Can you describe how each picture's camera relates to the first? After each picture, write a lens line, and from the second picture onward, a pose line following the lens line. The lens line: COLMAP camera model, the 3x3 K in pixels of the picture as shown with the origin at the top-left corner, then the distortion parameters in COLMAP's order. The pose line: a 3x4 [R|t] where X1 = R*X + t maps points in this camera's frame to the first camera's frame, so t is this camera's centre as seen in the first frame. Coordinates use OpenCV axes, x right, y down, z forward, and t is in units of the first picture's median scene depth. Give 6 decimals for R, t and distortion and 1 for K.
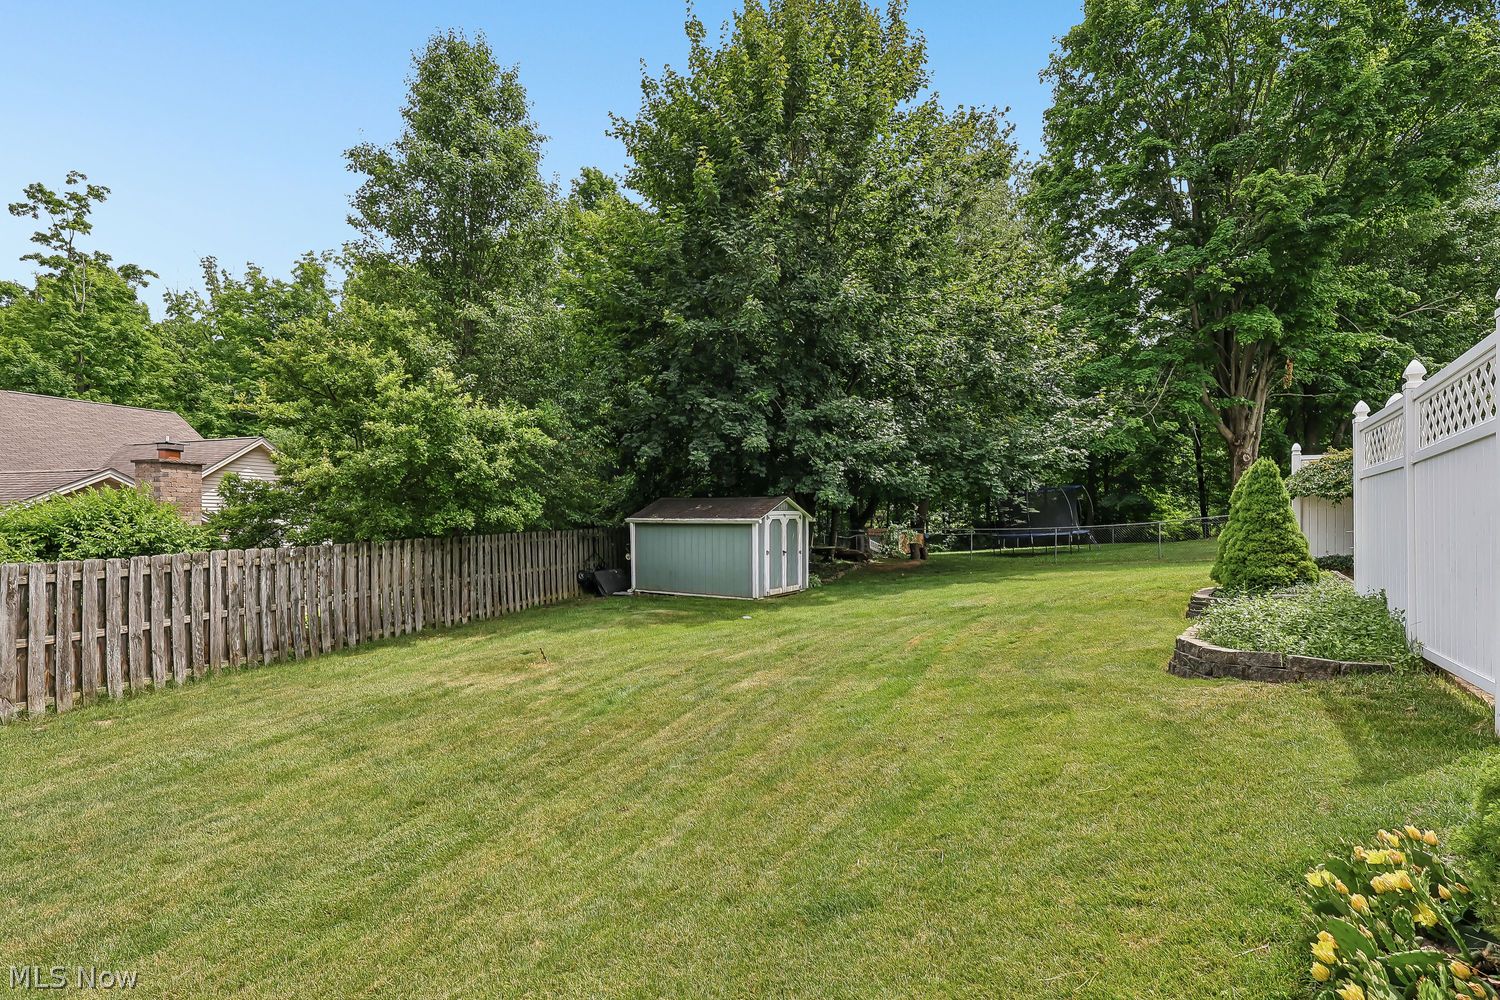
lens RADIAL K [[705.6, 0, 751.4], [0, 705.6, 526.9], [0, 0, 1]] dist [-0.000465, -0.000300]
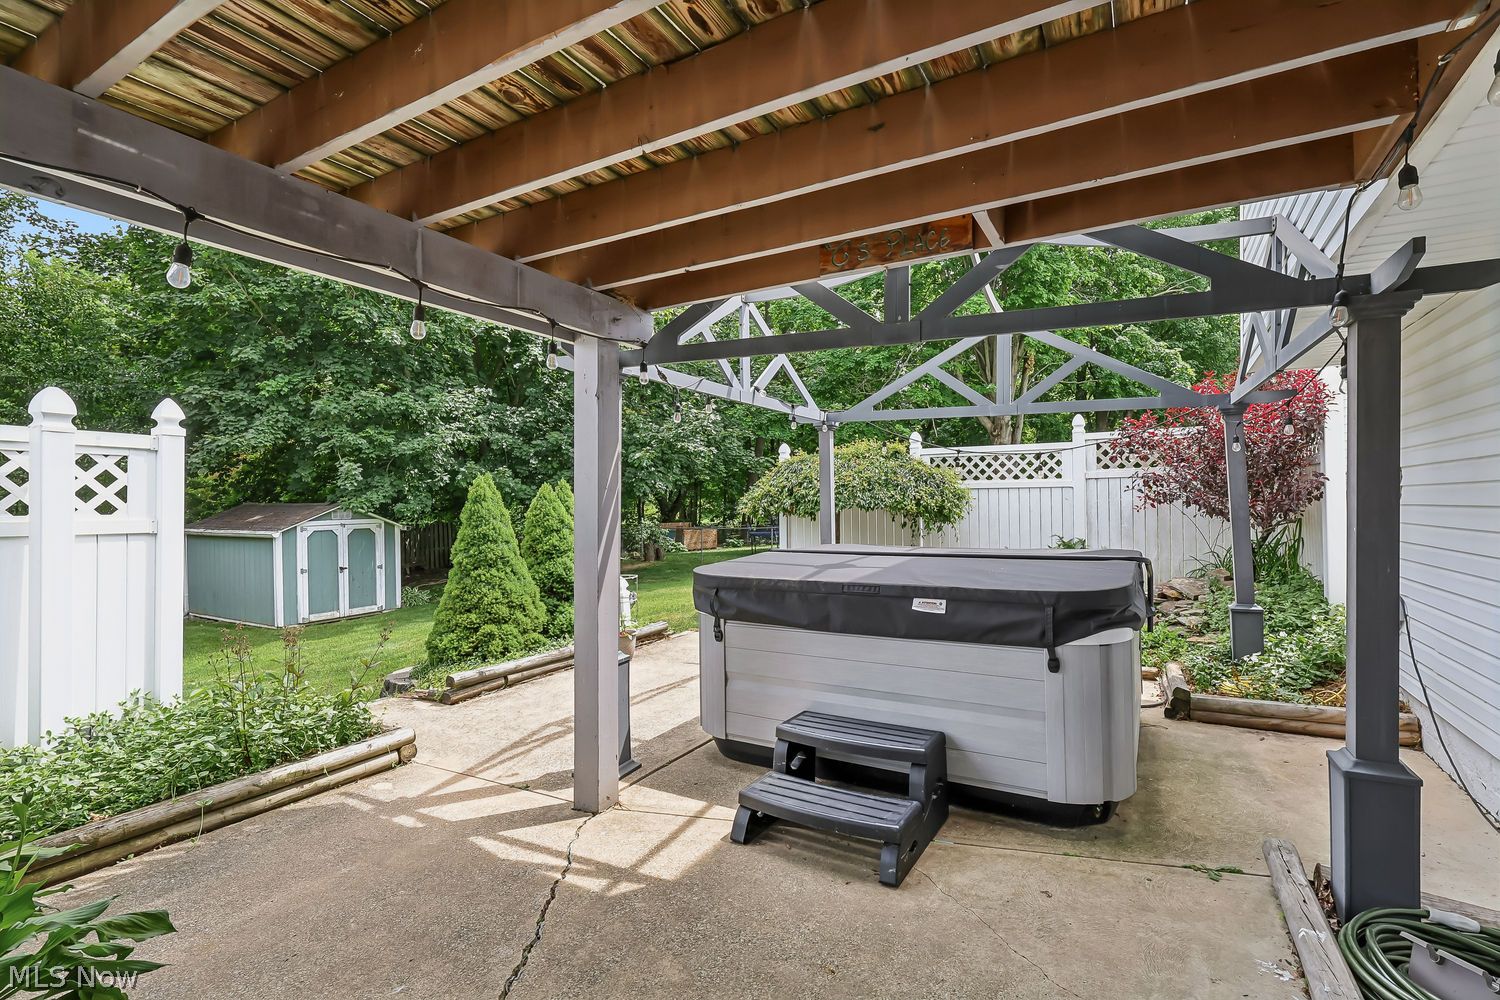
lens RADIAL K [[691.9, 0, 750.0], [0, 691.9, 500.0], [0, 0, 1]] dist [0.001835, 0.000462]
pose [[0.998841, -0.008485, 0.047388, 0.416055], [0.009103, 0.999876, -0.012832, -0.026281], [-0.047273, 0.013249, 0.998794, 0.125676]]
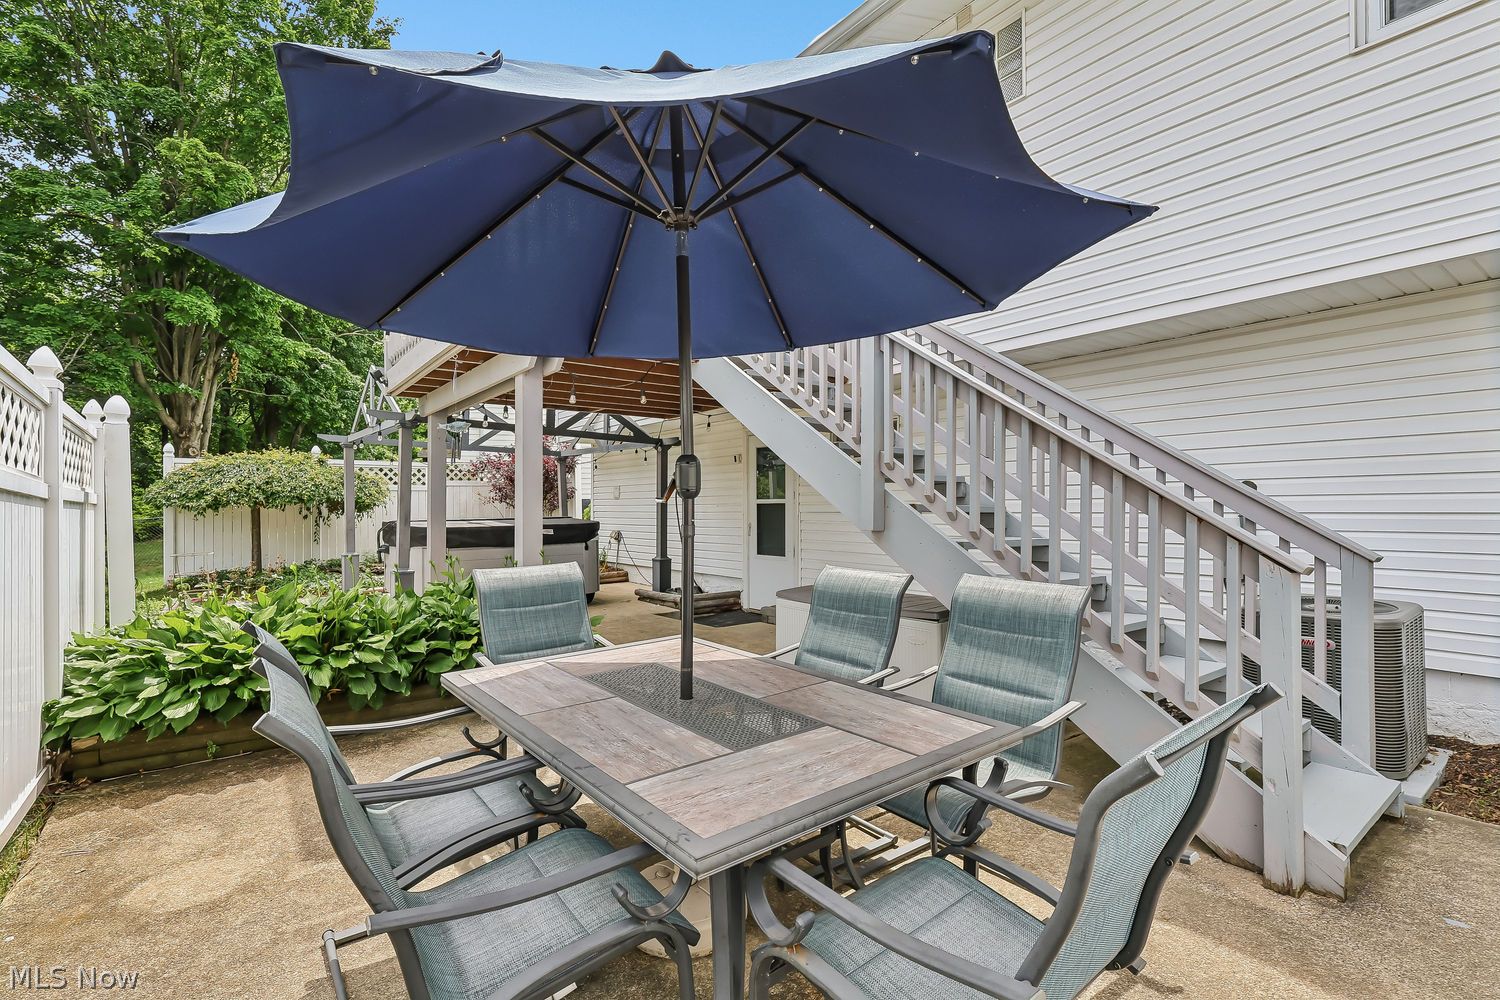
lens RADIAL K [[688.6, 0, 750.0], [0, 688.6, 500.0], [0, 0, 1]] dist [-0.002832, -0.000361]
pose [[0.330833, 0.005928, 0.943671, 0.130663], [0.016097, 0.999799, -0.011924, -0.016903], [-0.943552, 0.019135, 0.330671, 0.033147]]
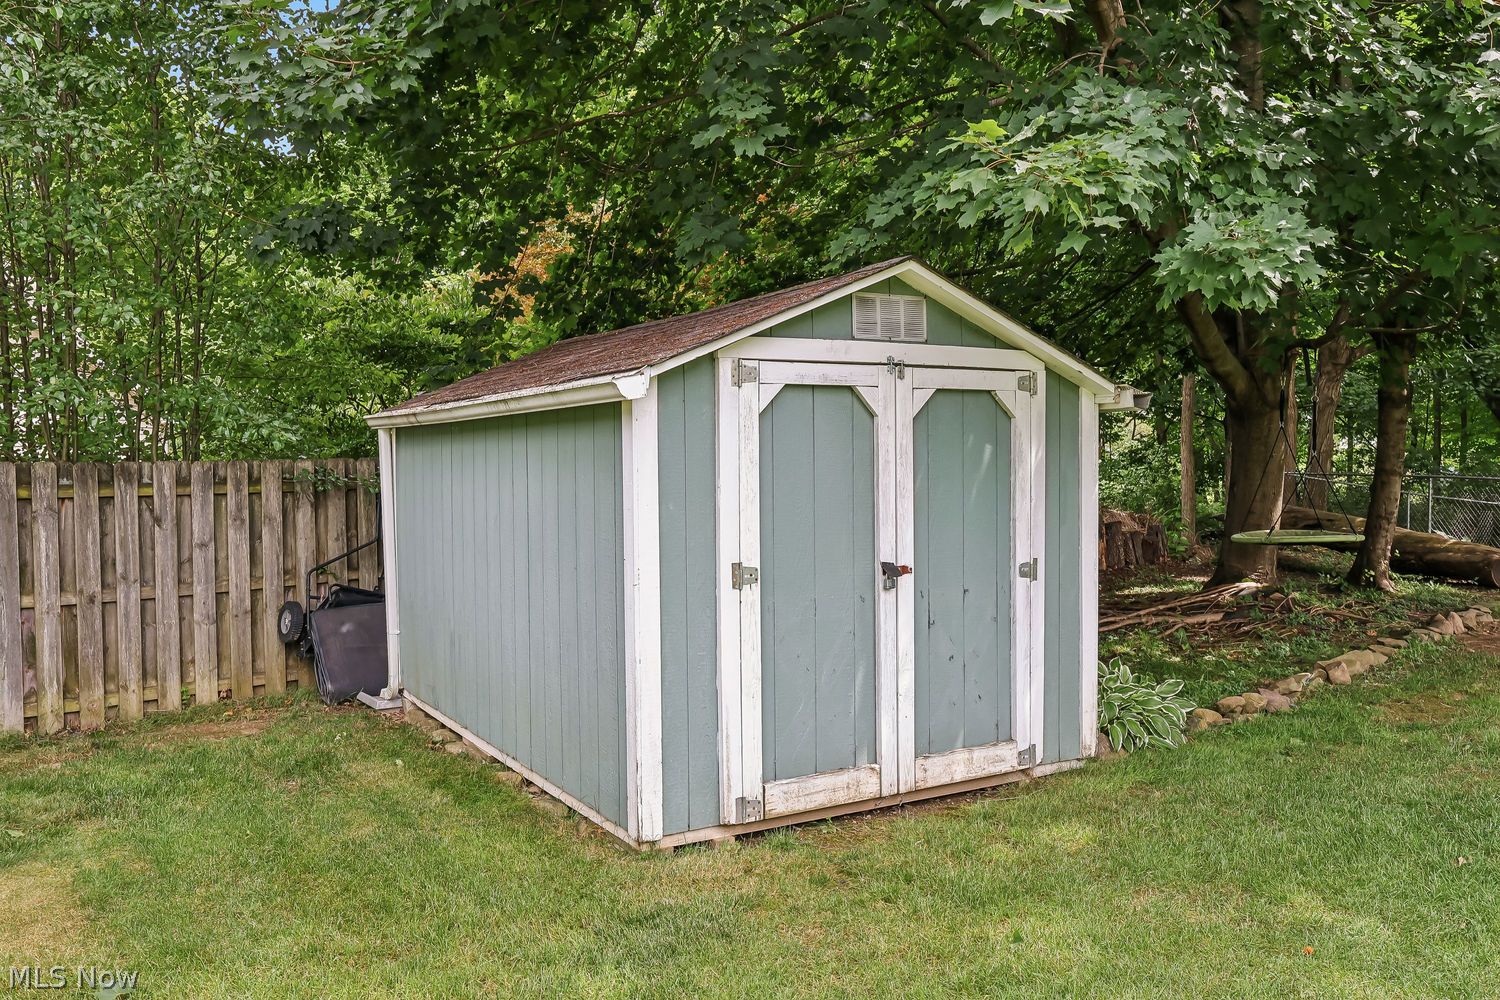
lens RADIAL K [[1194.7, 0, 750.0], [0, 1194.7, 500.0], [0, 0, 1]] dist [-0.000355, 0.000113]
pose [[0.891337, 0.008238, -0.453267, 0.128219], [0.000927, 0.999800, 0.019993, 0.009640], [0.453340, -0.018240, 0.891151, 0.598531]]
